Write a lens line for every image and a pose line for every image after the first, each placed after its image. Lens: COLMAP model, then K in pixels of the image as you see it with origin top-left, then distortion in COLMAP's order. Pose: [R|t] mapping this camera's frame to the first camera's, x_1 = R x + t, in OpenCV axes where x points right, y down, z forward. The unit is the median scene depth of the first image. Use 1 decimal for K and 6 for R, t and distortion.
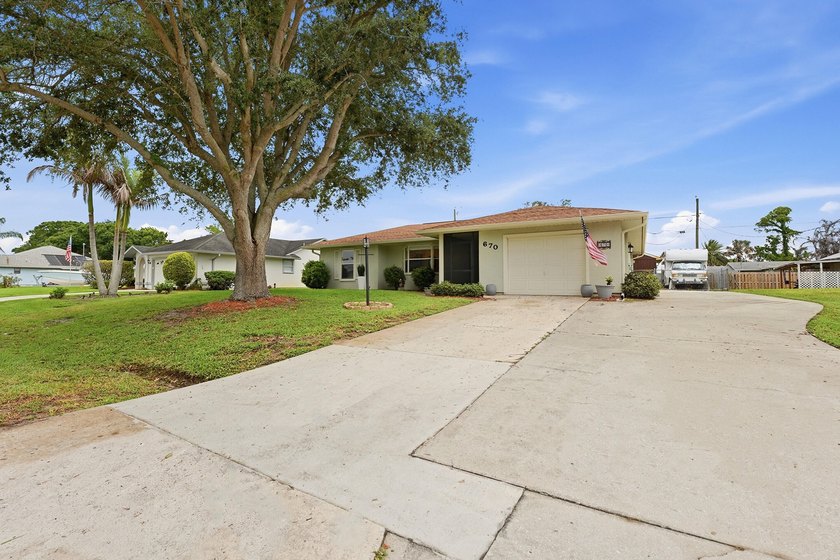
lens RADIAL K [[379.8, 0, 422.3], [0, 379.8, 272.0], [0, 0, 1]] dist [0.003858, -0.000883]
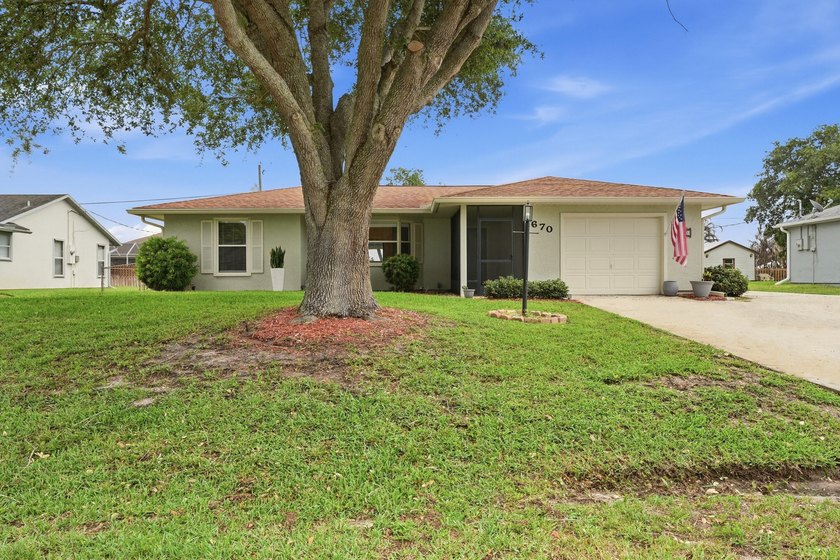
lens RADIAL K [[536.5, 0, 423.6], [0, 536.5, 275.8], [0, 0, 1]] dist [-0.003188, -0.000078]
pose [[0.848666, -0.000154, 0.528928, -0.252052], [-0.012173, 0.999729, 0.019823, 0.002616], [-0.528788, -0.023262, 0.848435, 0.122048]]
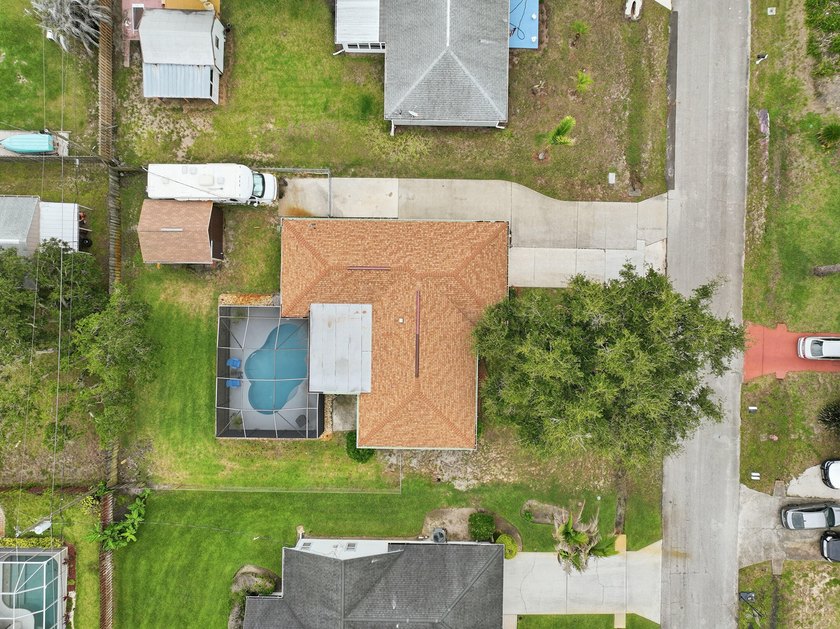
lens RADIAL K [[590.3, 0, 421.0], [0, 590.3, 314.7], [0, 0, 1]] dist [0.000248, 0.015386]
pose [[-0.489936, -0.871726, -0.007546, 0.133678], [-0.030882, 0.008705, 0.999485, -1.460417], [-0.871211, 0.489917, -0.031185, 0.703061]]
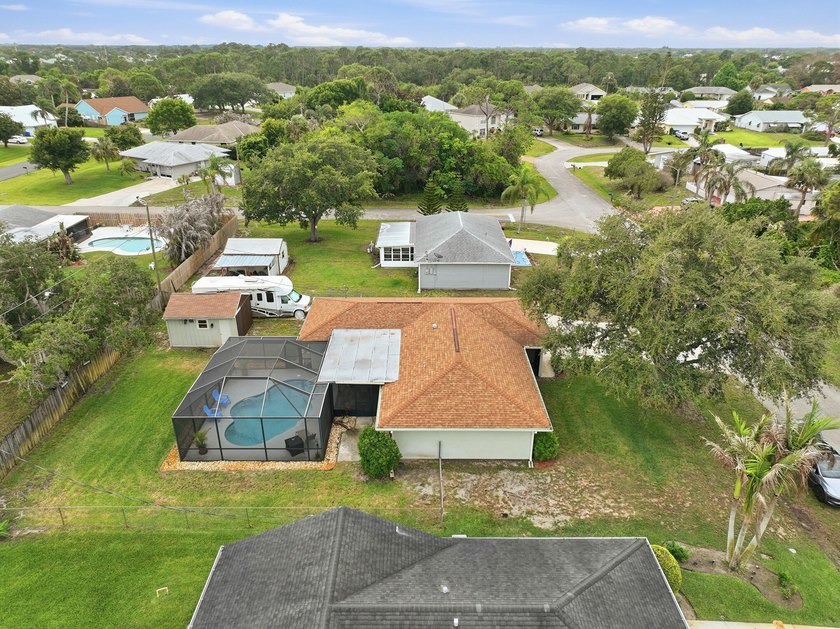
lens RADIAL K [[590.3, 0, 420.6], [0, 590.3, 312.9], [0, 0, 1]] dist [0.000248, 0.015386]
pose [[-0.504868, -0.356186, 0.786282, -0.799399], [-0.030422, 0.917672, 0.396172, -0.589428], [-0.862660, 0.176094, -0.474139, 1.305699]]
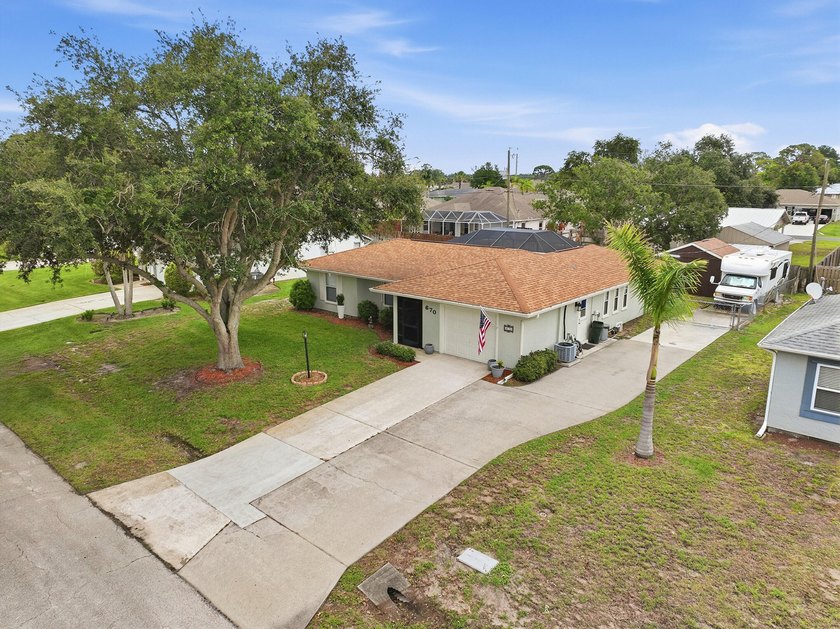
lens RADIAL K [[590.3, 0, 419.1], [0, 590.3, 319.7], [0, 0, 1]] dist [0.000248, 0.015386]
pose [[0.982208, 0.044563, -0.182434, 0.216002], [0.004131, 0.966077, 0.258222, -0.228266], [0.187753, -0.254381, 0.948704, -0.308782]]
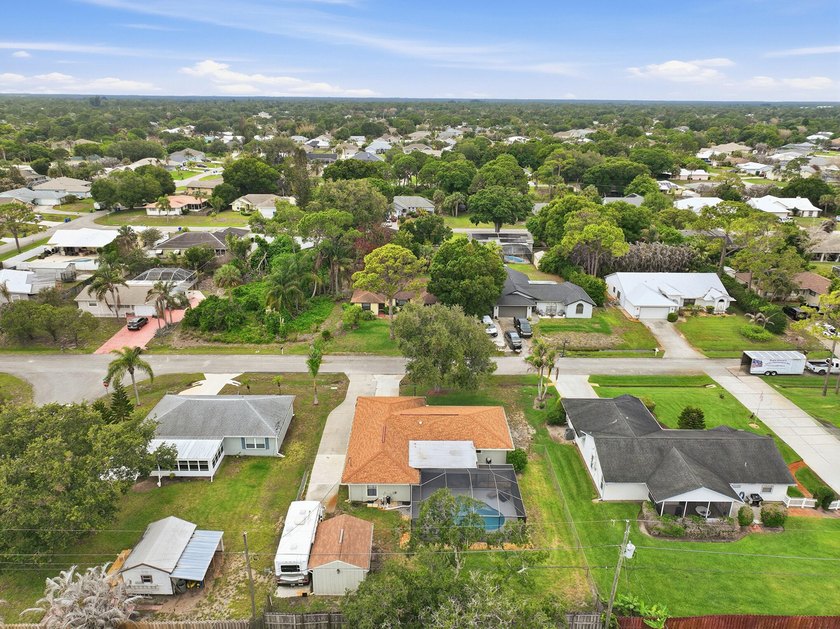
lens RADIAL K [[590.3, 0, 420.1], [0, 590.3, 312.3], [0, 0, 1]] dist [0.000248, 0.015386]
pose [[-0.861884, 0.169938, -0.477784, 1.033786], [0.012040, 0.948770, 0.315739, -1.070767], [0.506963, 0.266378, -0.819775, 2.256073]]
